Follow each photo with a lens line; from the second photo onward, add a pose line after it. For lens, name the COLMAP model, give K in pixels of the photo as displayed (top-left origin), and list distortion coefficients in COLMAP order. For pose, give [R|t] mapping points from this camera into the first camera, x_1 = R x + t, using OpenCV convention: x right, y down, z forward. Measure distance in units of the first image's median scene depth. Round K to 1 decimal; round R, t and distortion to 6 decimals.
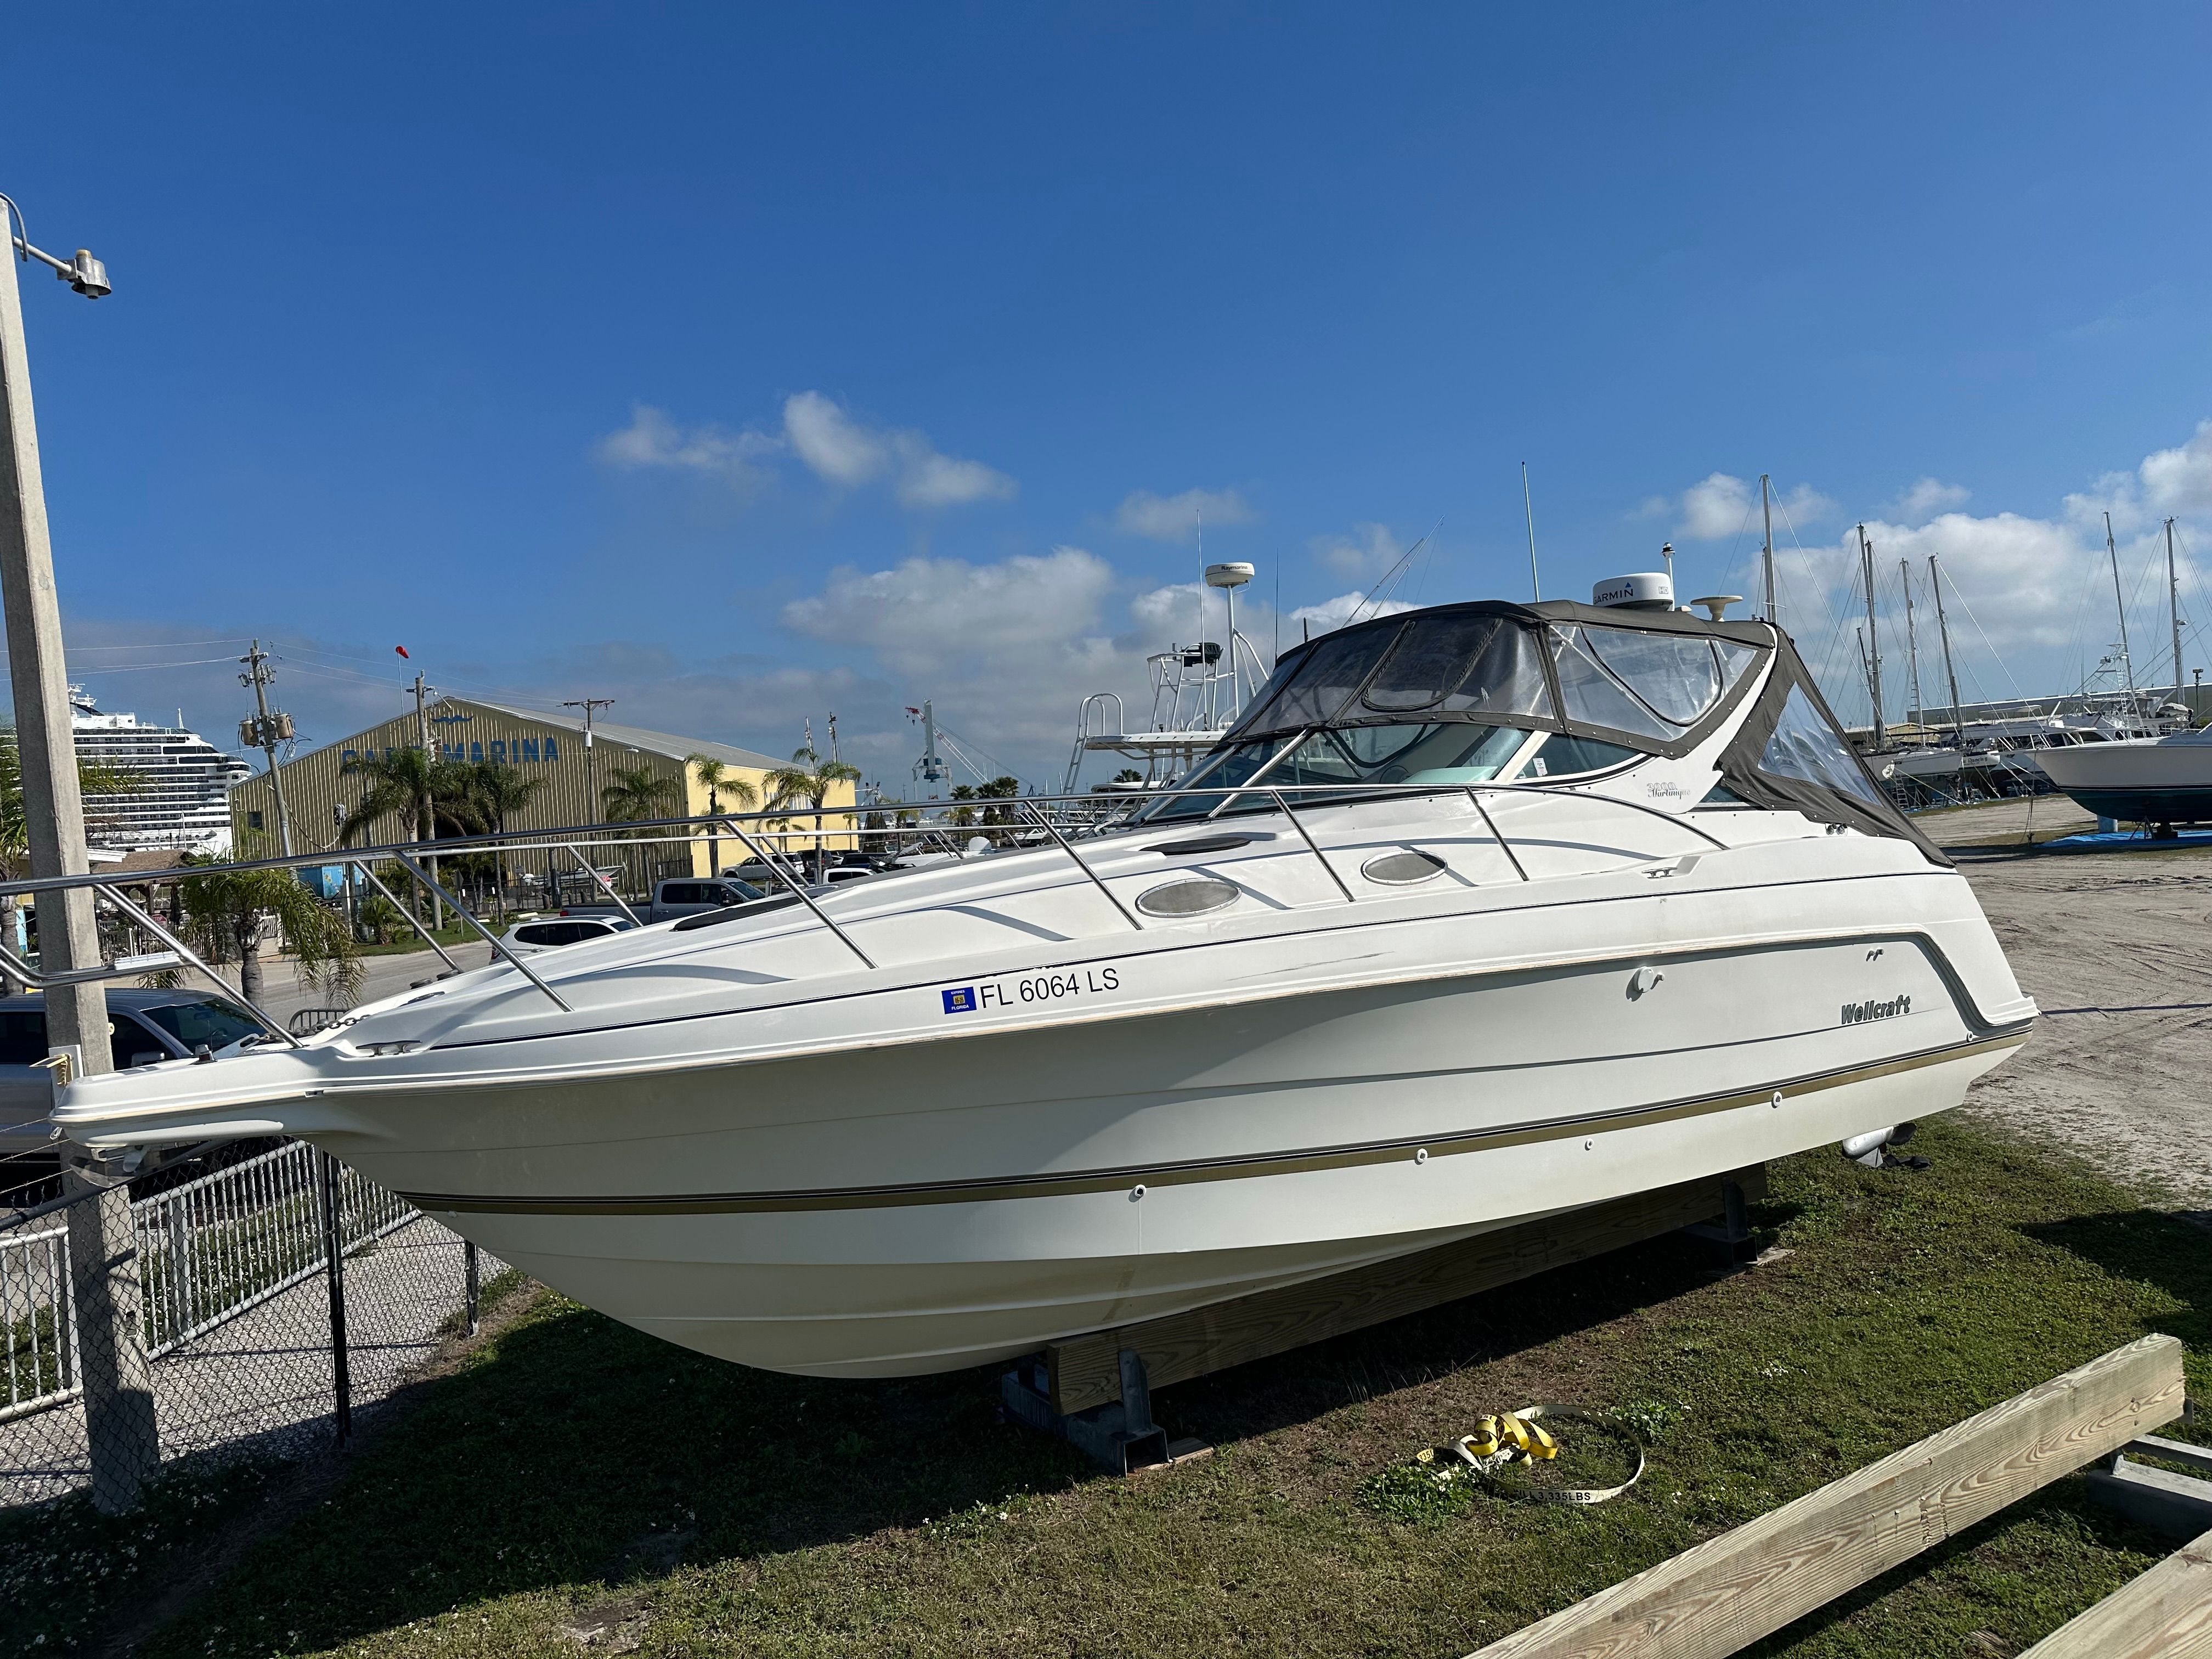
lens RADIAL K [[1840.4, 0, 1105.1], [0, 1840.4, 780.2], [0, 0, 1]] dist [0.030092, -0.004458]
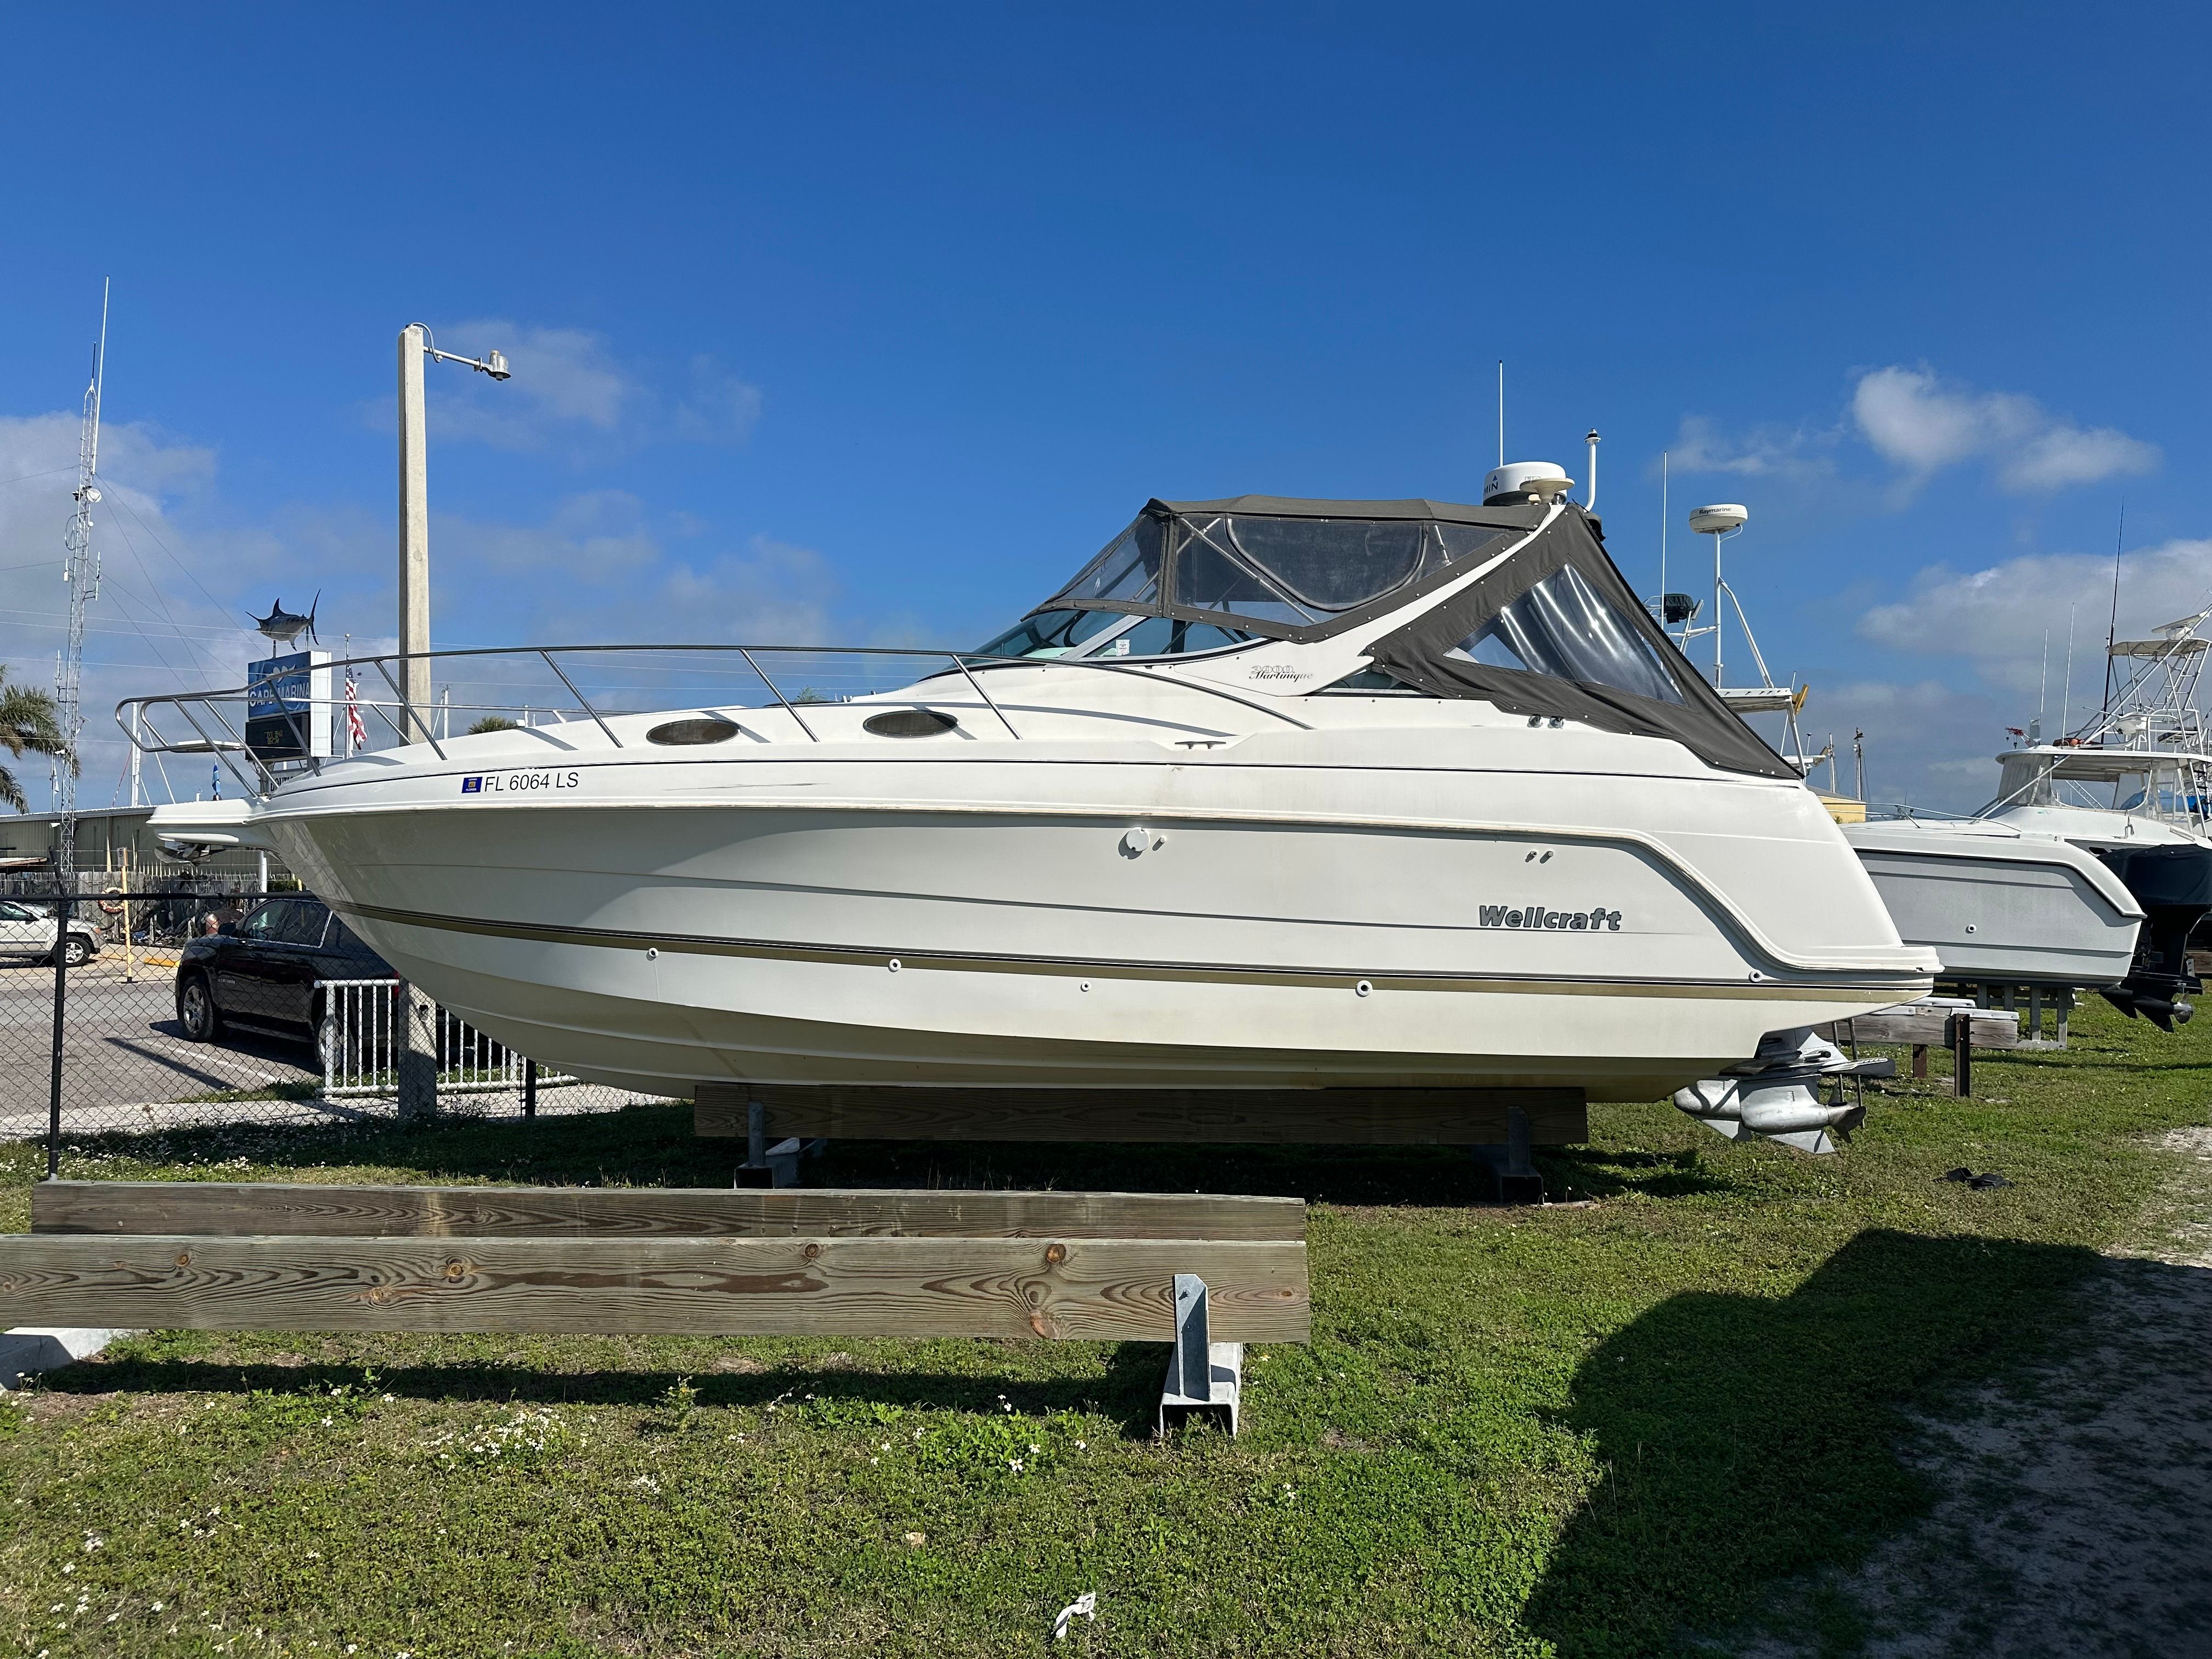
lens RADIAL K [[1957.4, 0, 1109.0], [0, 1957.4, 842.7], [0, 0, 1]] dist [0.182774, -0.383833]
pose [[0.707293, 0.036634, -0.705971, 1.041348], [-0.042929, 0.999039, 0.008832, 0.096615], [0.705616, 0.024060, 0.708186, 0.178210]]
